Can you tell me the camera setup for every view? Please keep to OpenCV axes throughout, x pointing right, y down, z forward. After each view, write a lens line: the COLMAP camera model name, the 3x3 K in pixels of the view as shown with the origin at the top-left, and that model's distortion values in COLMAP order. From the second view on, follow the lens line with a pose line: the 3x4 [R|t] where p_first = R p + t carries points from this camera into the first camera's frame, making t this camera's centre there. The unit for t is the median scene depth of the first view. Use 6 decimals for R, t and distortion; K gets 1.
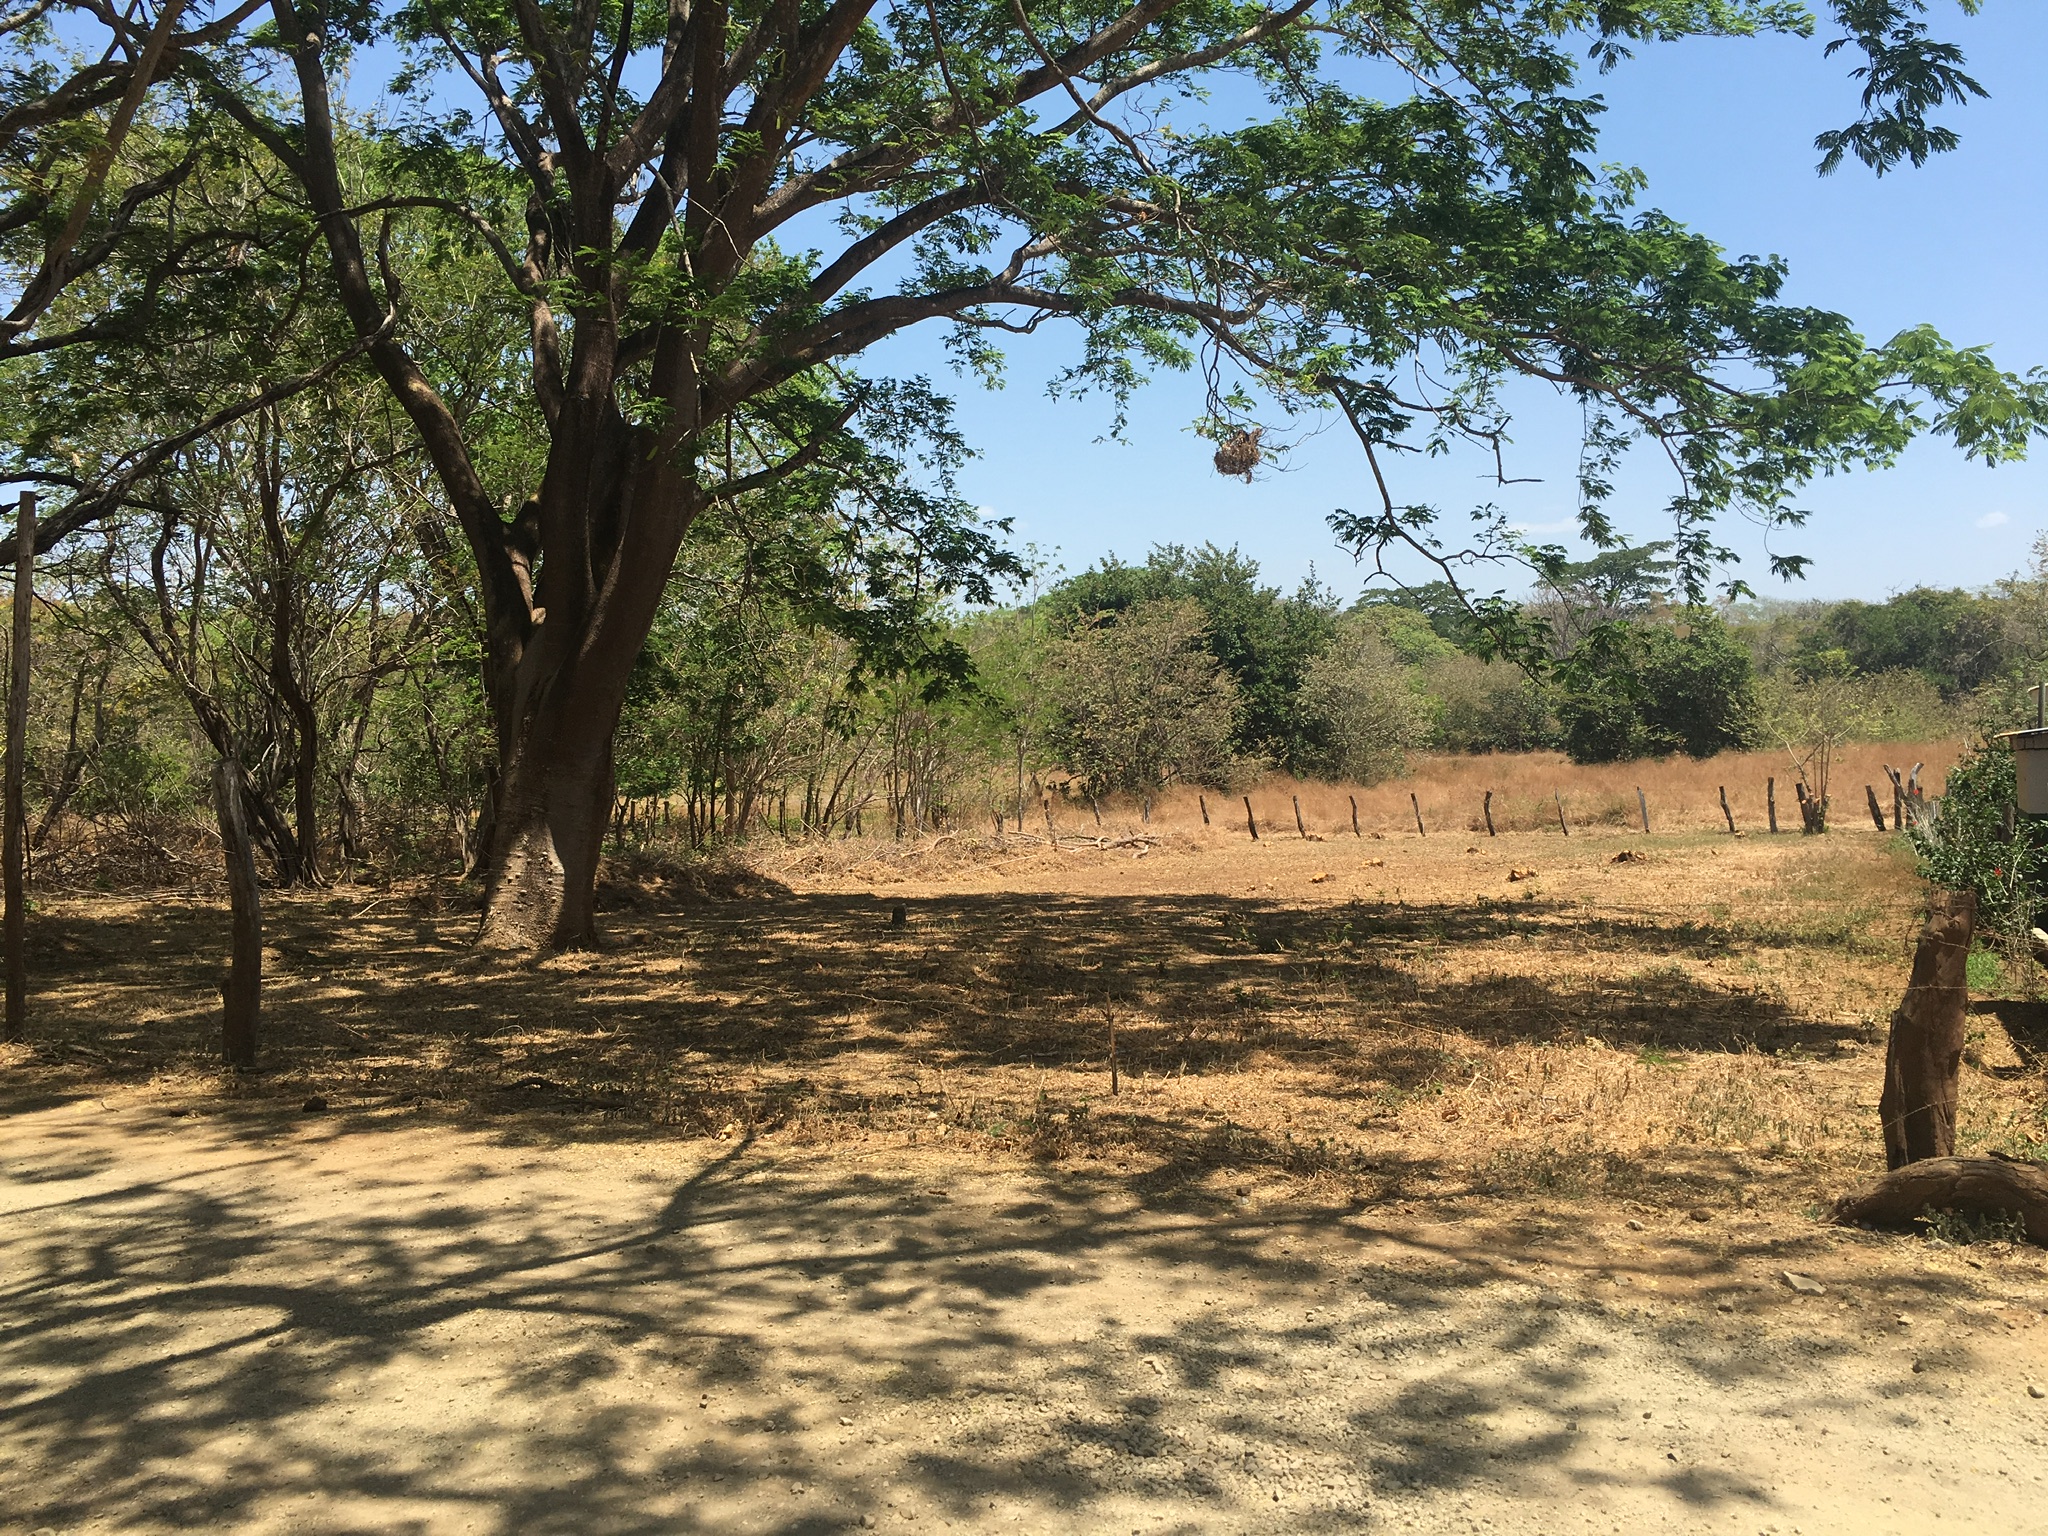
lens RADIAL K [[1855.2, 0, 1007.6], [0, 1855.2, 766.3], [0, 0, 1]] dist [0.072225, -0.147436]
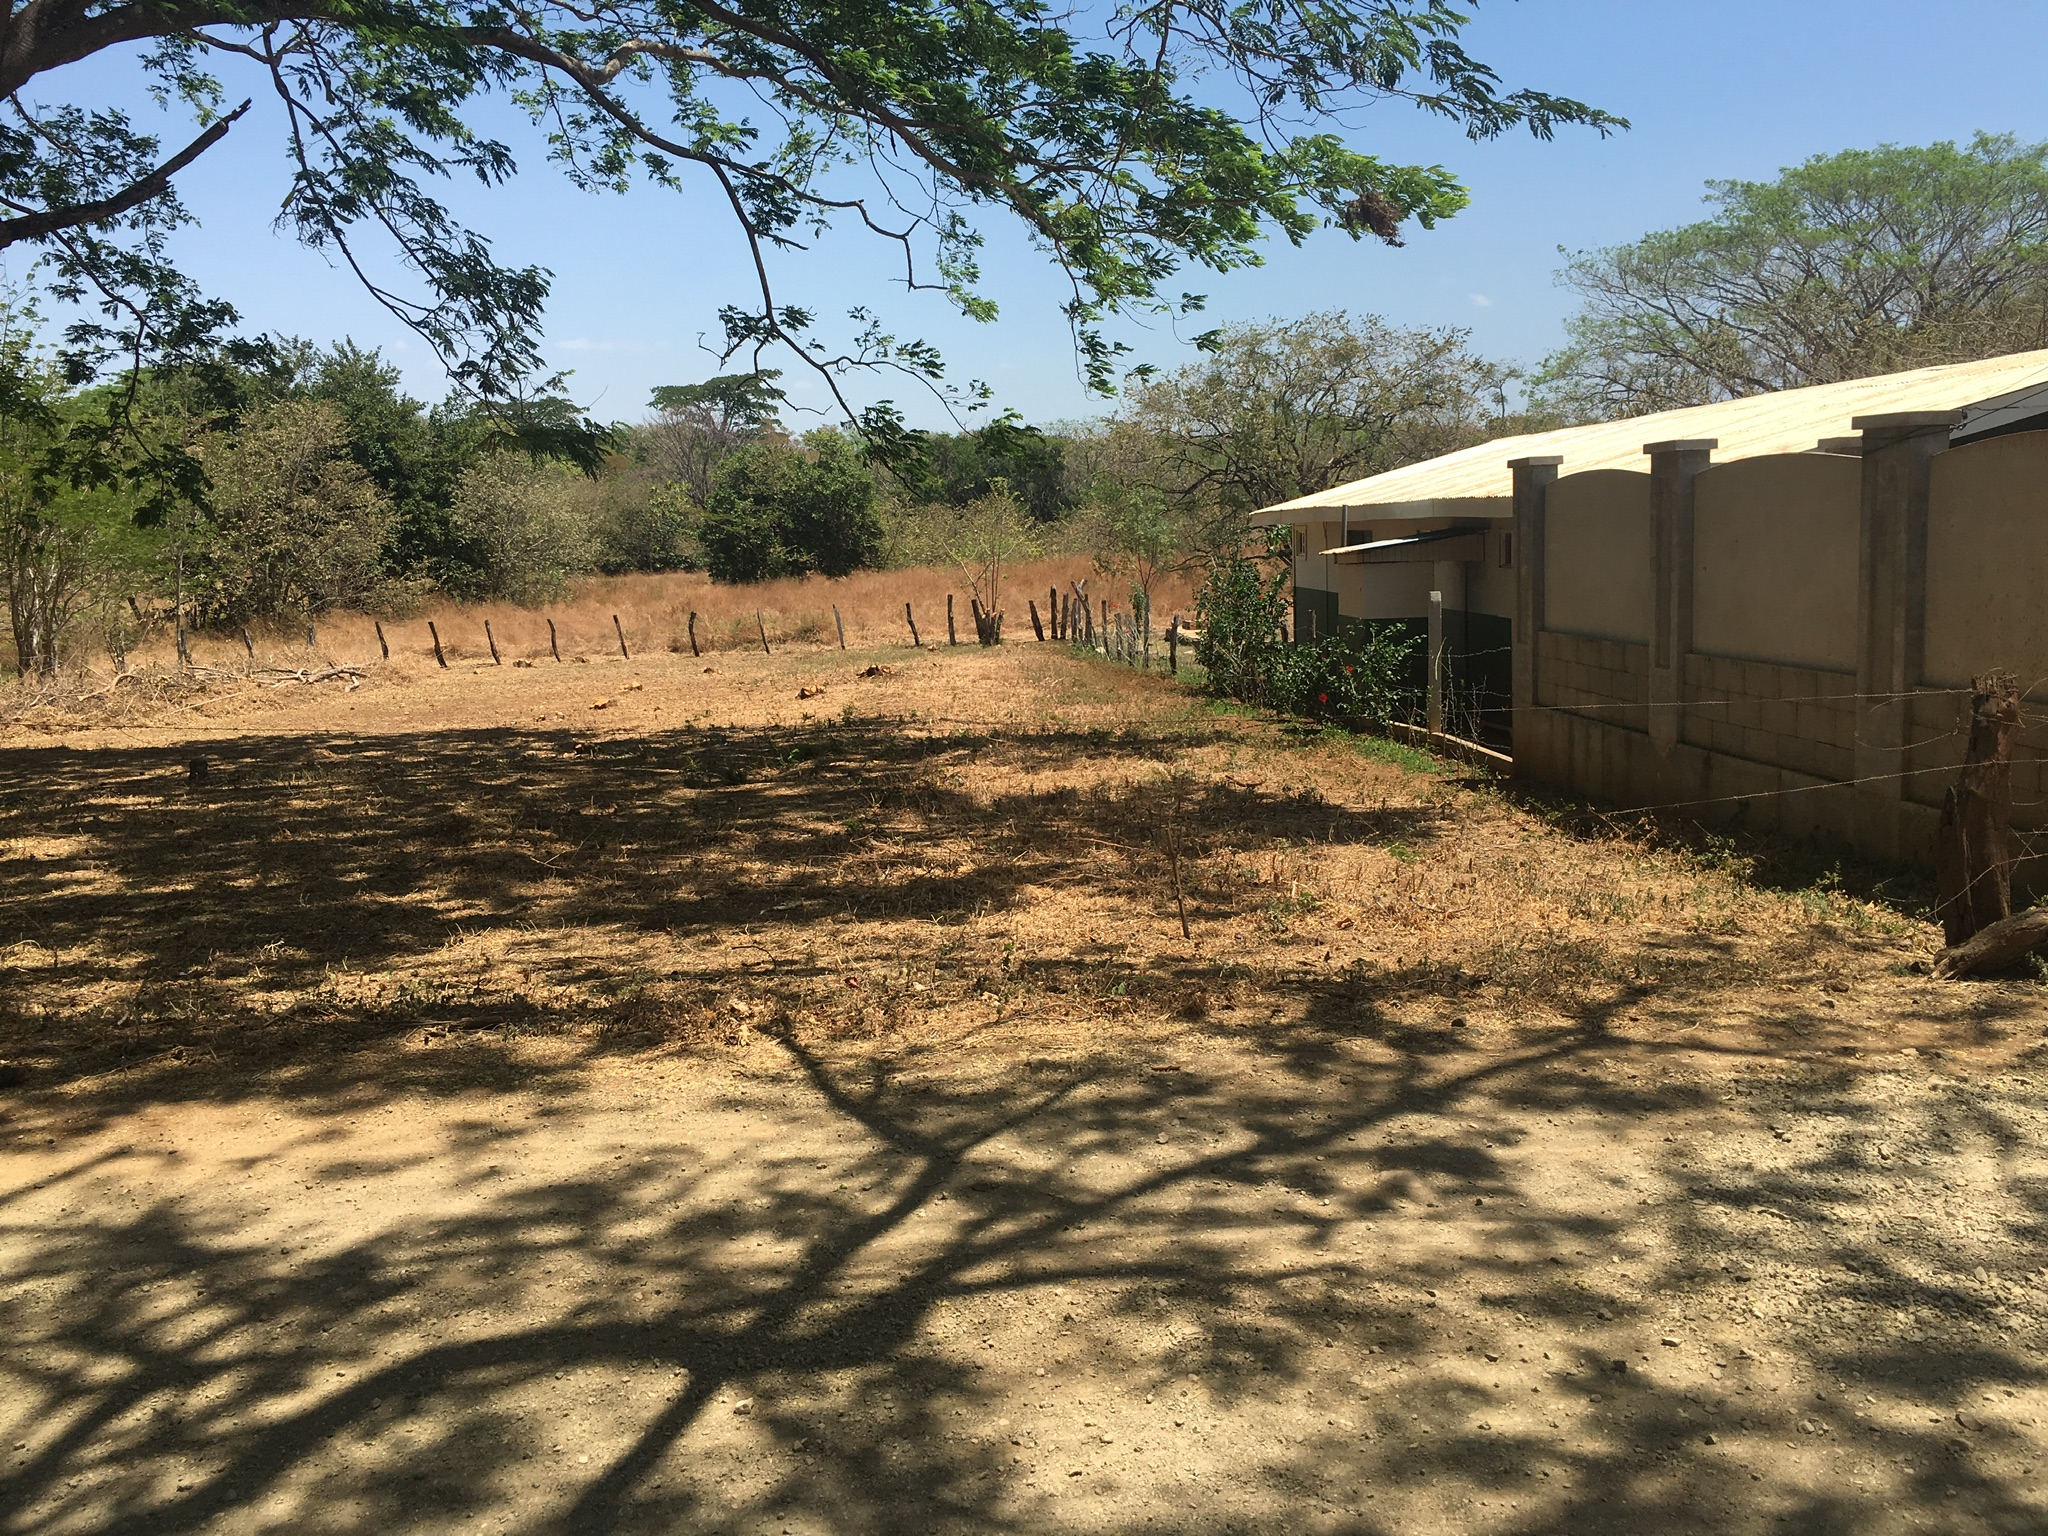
lens RADIAL K [[1855.2, 0, 1007.6], [0, 1855.2, 766.3], [0, 0, 1]] dist [0.072225, -0.147436]
pose [[0.871399, -0.057628, 0.487178, -0.115850], [0.011569, 0.995214, 0.097031, 0.001890], [-0.490438, -0.078917, 0.867896, 0.070397]]
